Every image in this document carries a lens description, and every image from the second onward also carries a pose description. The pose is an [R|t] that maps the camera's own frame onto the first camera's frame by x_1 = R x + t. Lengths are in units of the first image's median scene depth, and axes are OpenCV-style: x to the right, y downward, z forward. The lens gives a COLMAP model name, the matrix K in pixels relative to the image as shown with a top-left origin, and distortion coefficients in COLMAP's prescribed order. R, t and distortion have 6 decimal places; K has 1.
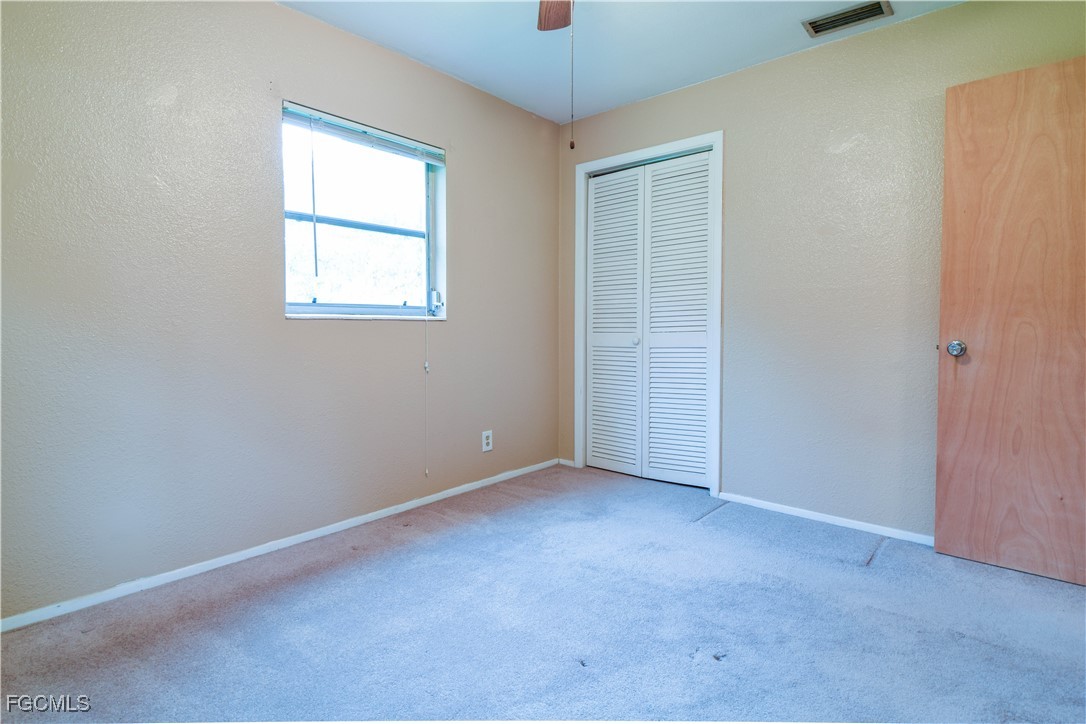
lens RADIAL K [[541.1, 0, 544.0], [0, 541.1, 345.9], [0, 0, 1]] dist [-0.000004, -0.000504]
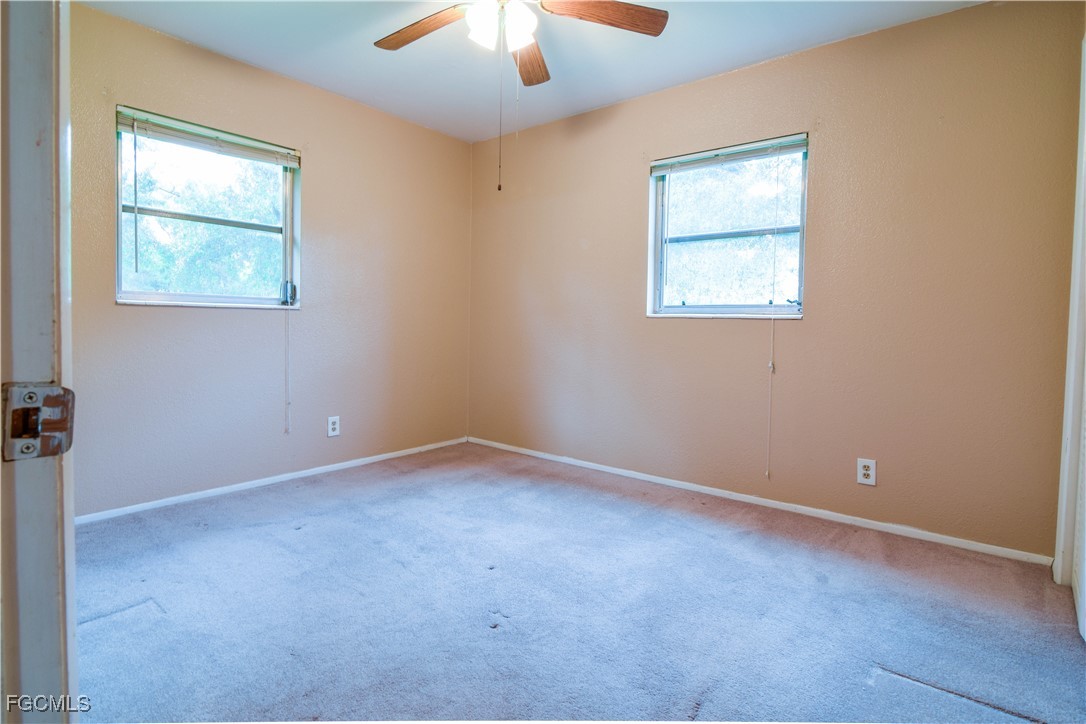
lens RADIAL K [[541.1, 0, 544.0], [0, 541.1, 345.9], [0, 0, 1]] dist [-0.000004, -0.000504]
pose [[0.044831, 0.042800, -0.998077, 0.772418], [-0.057179, 0.997554, 0.040209, -0.015023], [0.997357, 0.055266, 0.047169, 0.568621]]
